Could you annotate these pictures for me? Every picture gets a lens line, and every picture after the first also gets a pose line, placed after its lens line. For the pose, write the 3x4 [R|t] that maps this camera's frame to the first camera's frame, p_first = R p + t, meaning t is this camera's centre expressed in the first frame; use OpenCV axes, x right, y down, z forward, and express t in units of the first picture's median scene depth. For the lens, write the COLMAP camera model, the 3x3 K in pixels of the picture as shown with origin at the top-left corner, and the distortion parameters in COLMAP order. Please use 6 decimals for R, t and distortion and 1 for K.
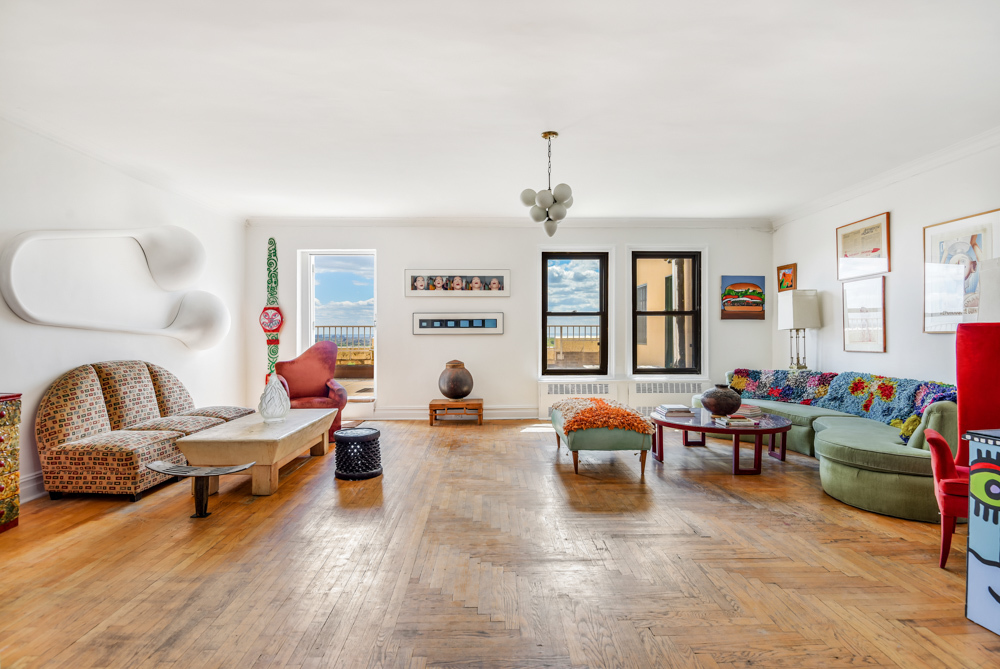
lens RADIAL K [[526.5, 0, 500.0], [0, 526.5, 334.5], [0, 0, 1]] dist [0.003129, -0.025614]
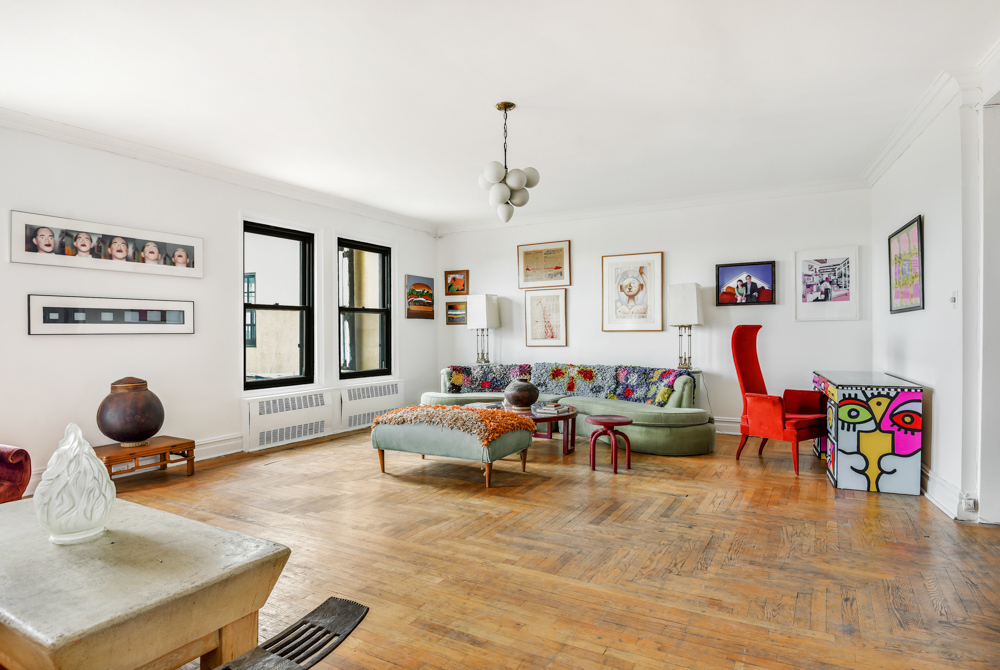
lens RADIAL K [[566.6, 0, 500.0], [0, 566.6, 335.0], [0, 0, 1]] dist [0.004834, -0.034241]
pose [[0.502128, -0.004734, 0.864780, -0.575163], [0.004067, 0.999987, 0.003112, 0.000516], [-0.864784, 0.001955, 0.502141, 0.418962]]
